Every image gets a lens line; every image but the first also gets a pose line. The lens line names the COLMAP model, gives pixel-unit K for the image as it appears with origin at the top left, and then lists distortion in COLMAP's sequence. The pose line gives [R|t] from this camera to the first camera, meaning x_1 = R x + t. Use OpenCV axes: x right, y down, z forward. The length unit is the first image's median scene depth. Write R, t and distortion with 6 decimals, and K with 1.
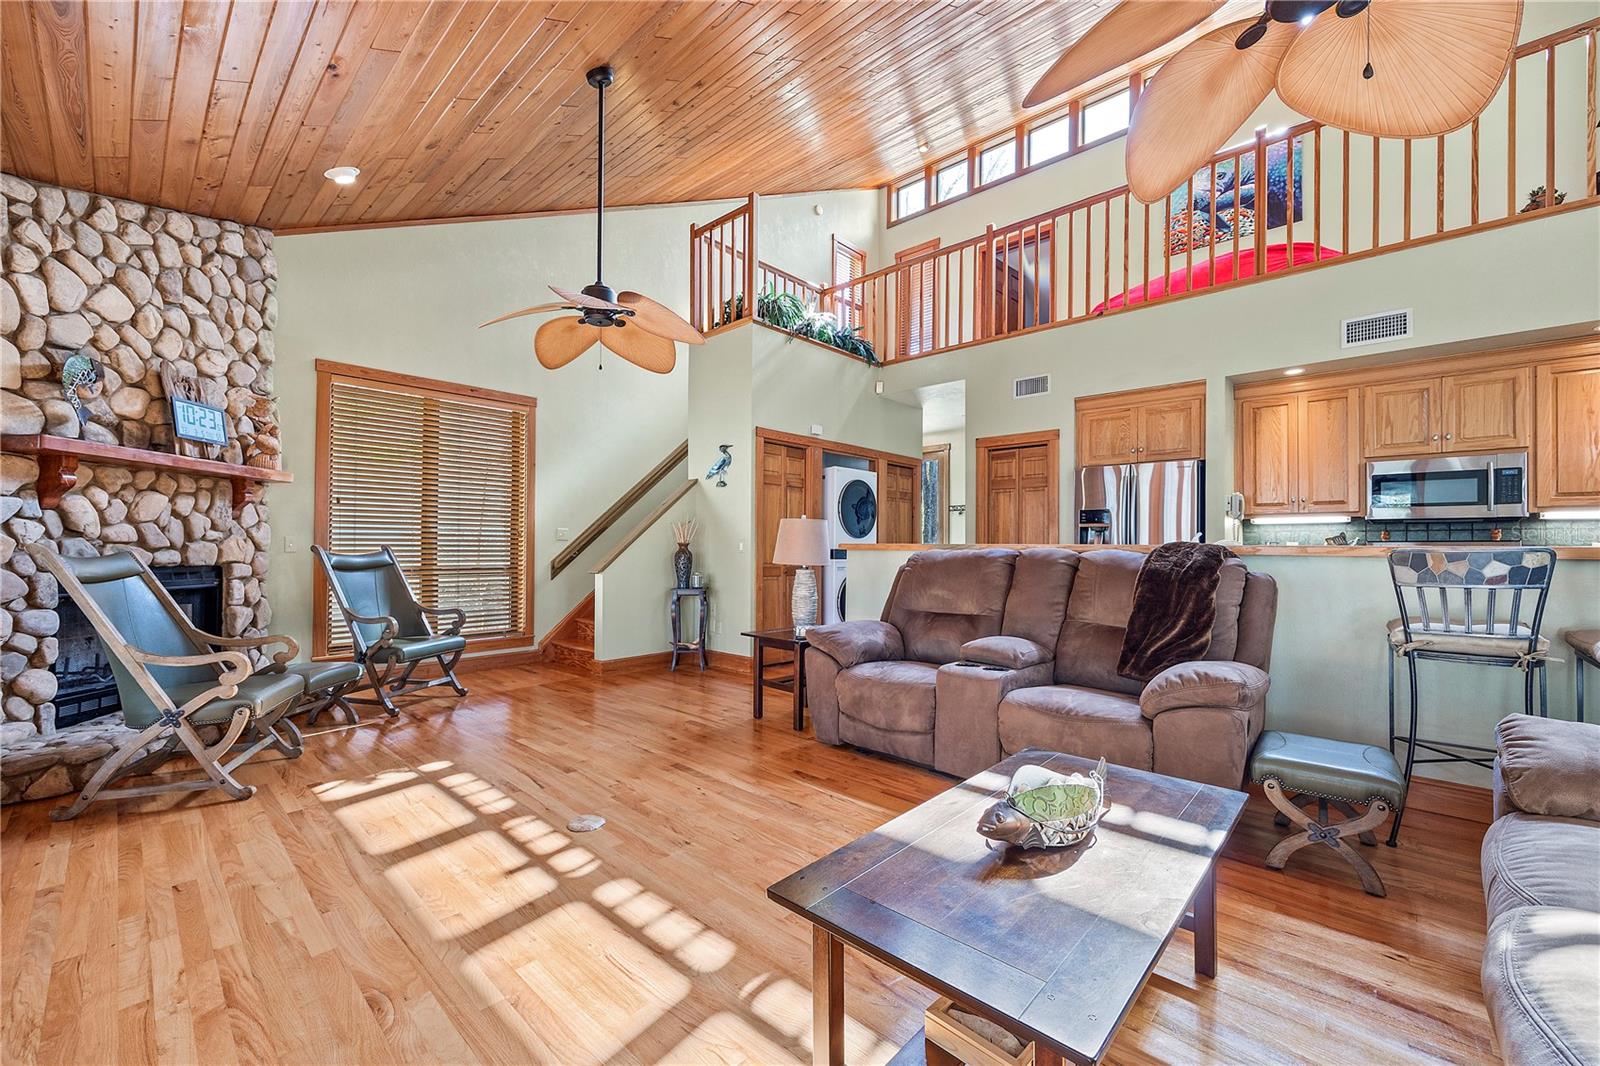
lens RADIAL K [[636.9, 0, 806.3], [0, 636.9, 540.6], [0, 0, 1]] dist [0.000387, 0.000252]
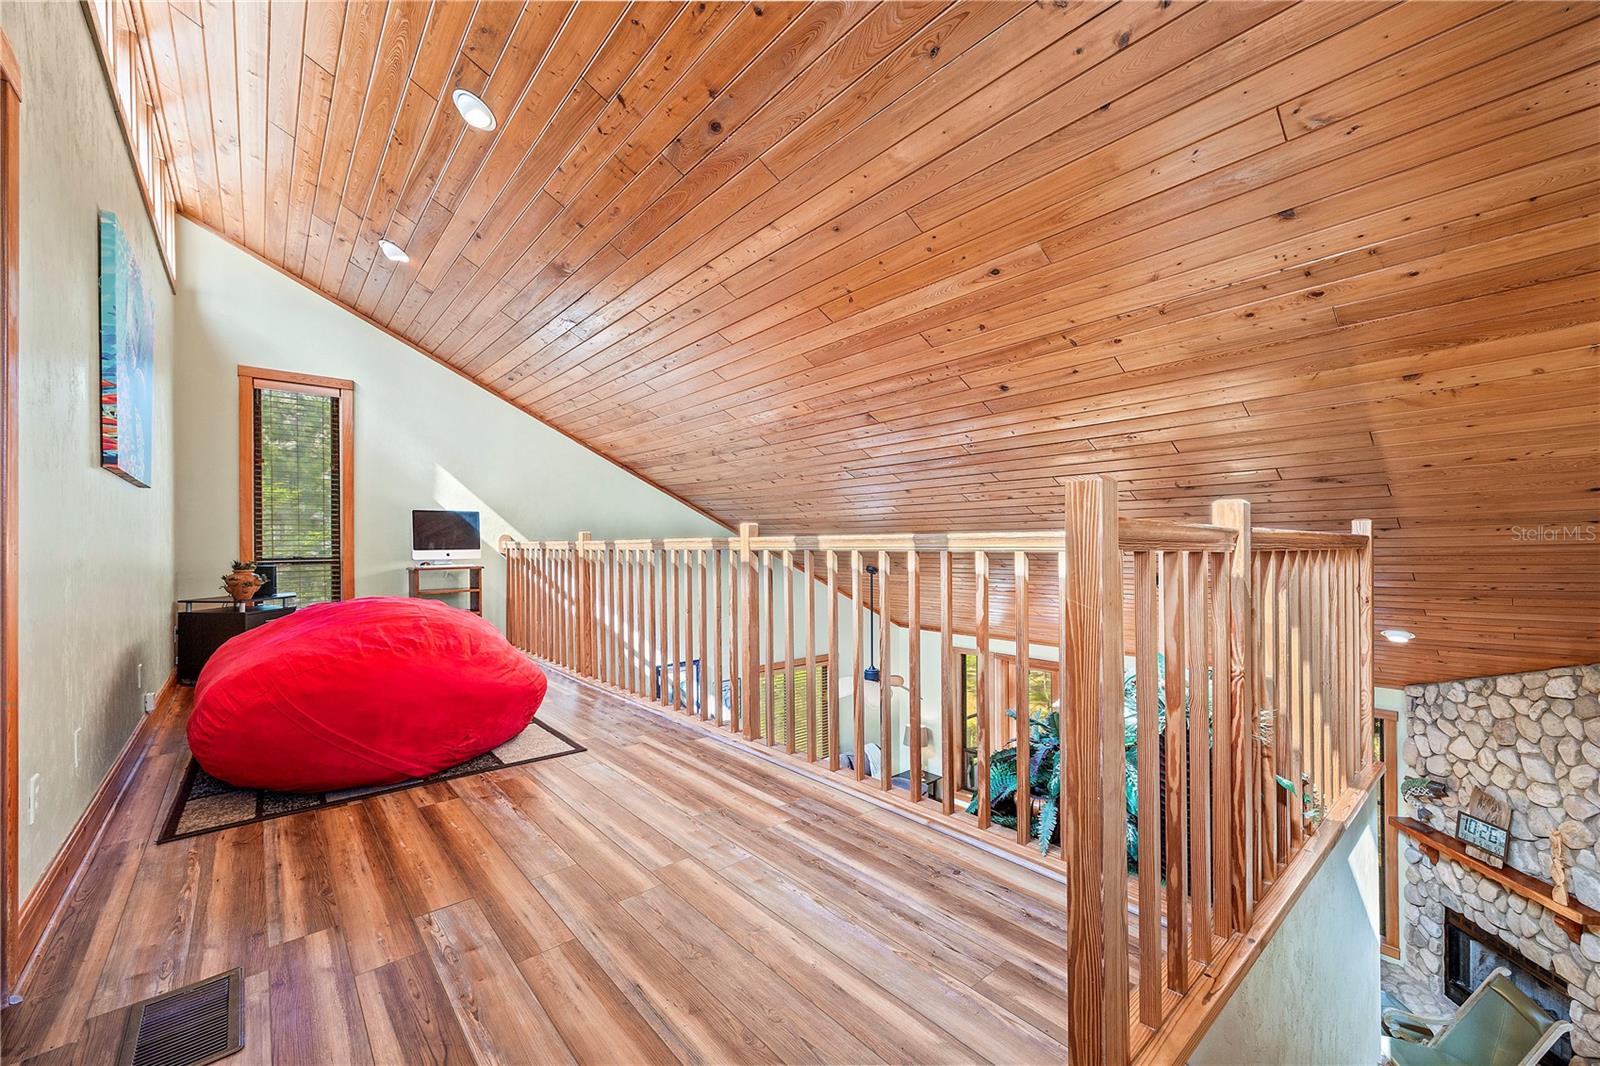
lens RADIAL K [[626.4, 0, 819.8], [0, 626.4, 542.8], [0, 0, 1]] dist [0.000948, 0.000164]
pose [[-0.995468, -0.002081, 0.095073, 0.320772], [-0.003294, 0.999915, -0.012604, -0.826409], [-0.095038, -0.012860, -0.995391, 2.609593]]
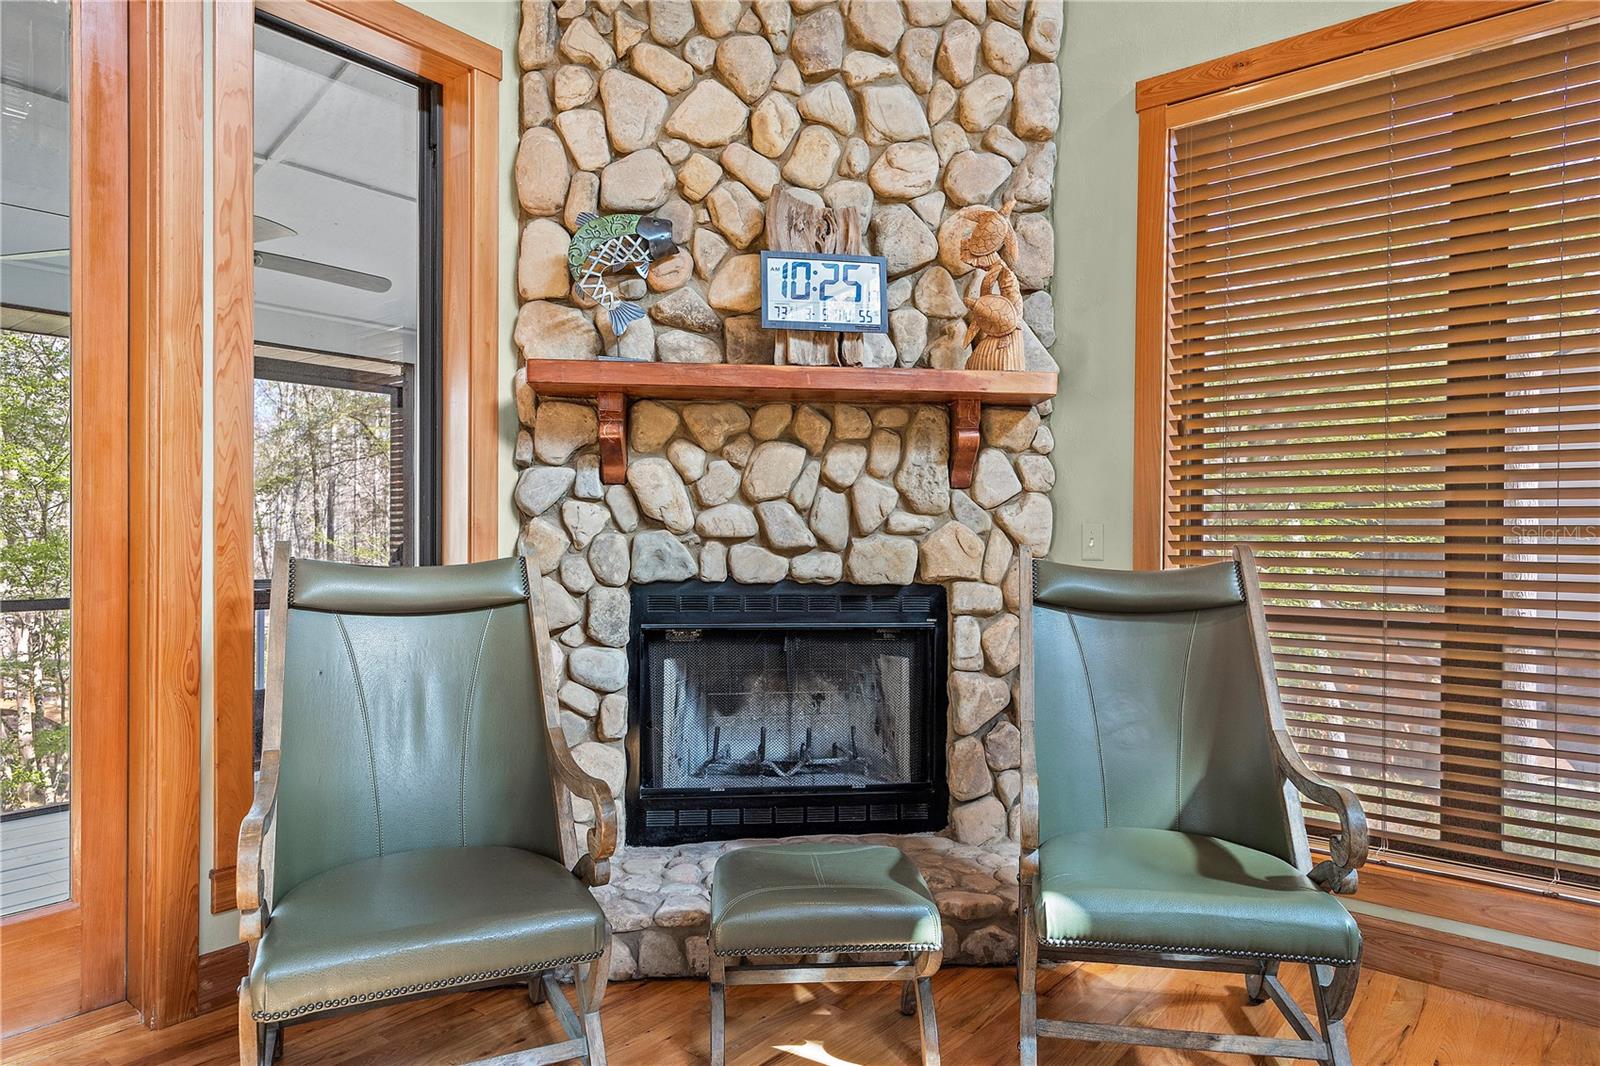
lens RADIAL K [[970.6, 0, 800.0], [0, 970.6, 533.0], [0, 0, 1]] dist [0.006176, 0.000924]
pose [[0.065325, -0.001197, -0.997863, -0.223812], [0.003837, 0.999992, -0.000948, -0.000215], [0.997857, -0.003767, 0.065329, 0.996290]]
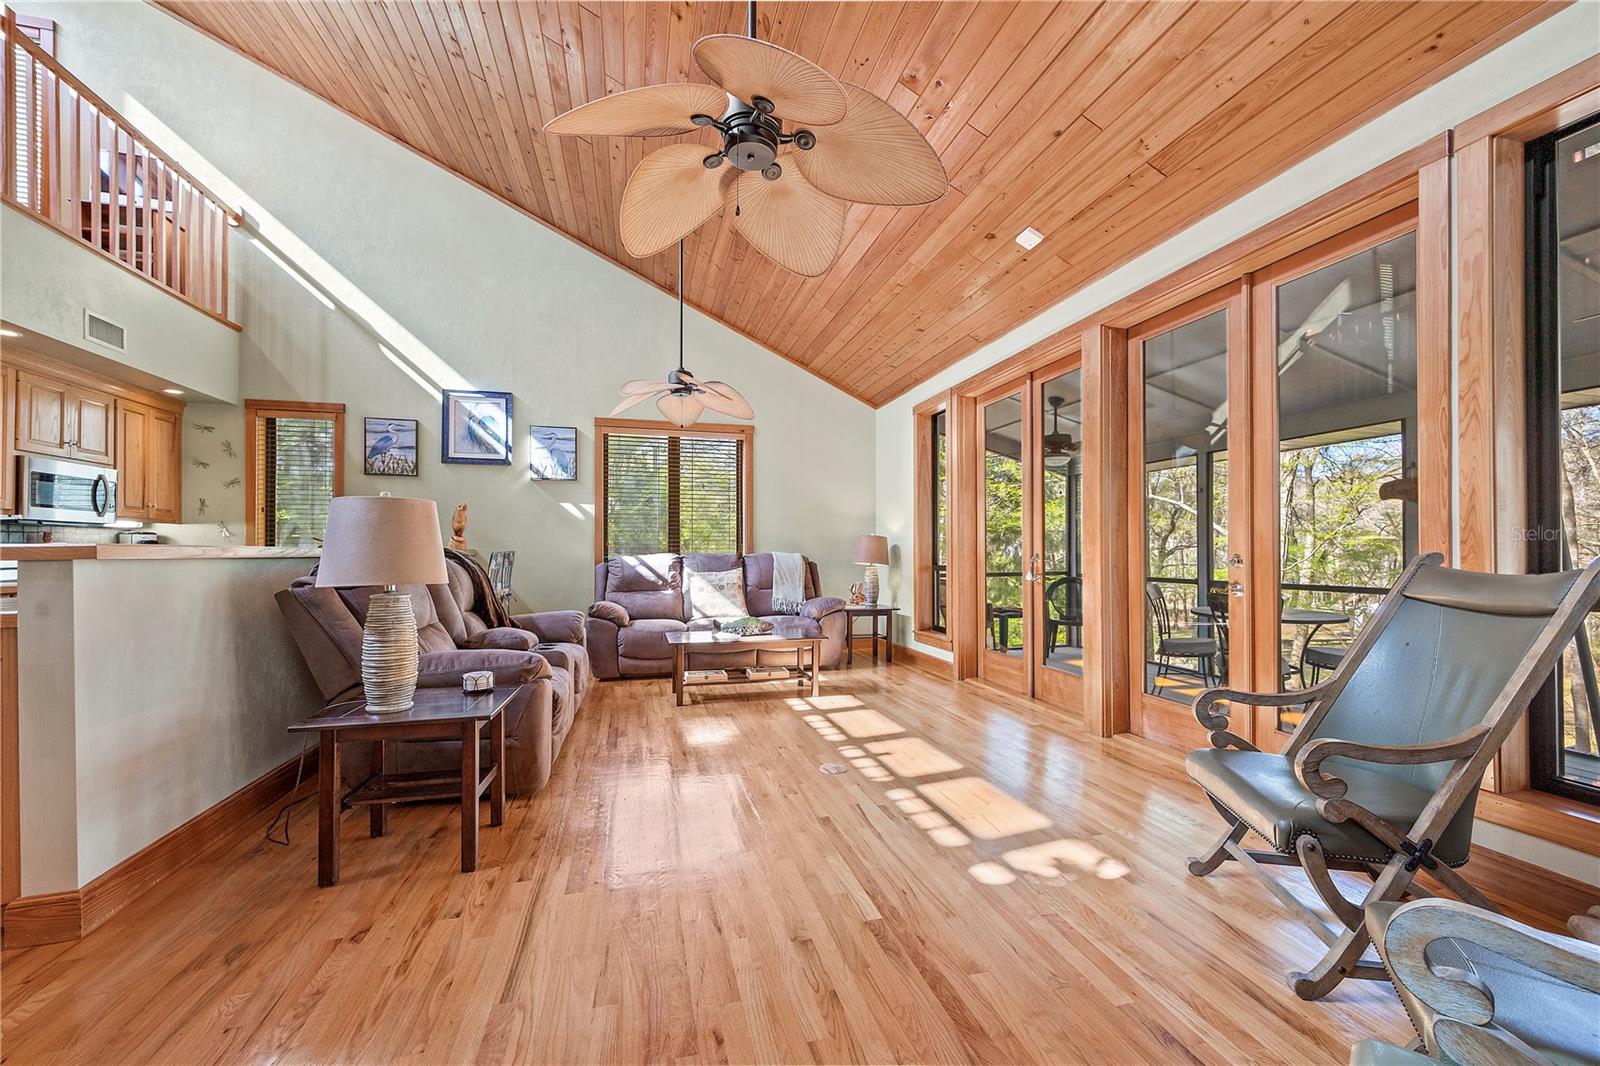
lens RADIAL K [[629.0, 0, 799.4], [0, 629.0, 555.8], [0, 0, 1]] dist [0.000299, 0.000083]
pose [[-0.843166, -0.008412, 0.537588, -0.685354], [-0.011056, 0.999937, -0.001694, 0.013946], [-0.537540, -0.007372, -0.843206, 1.499451]]
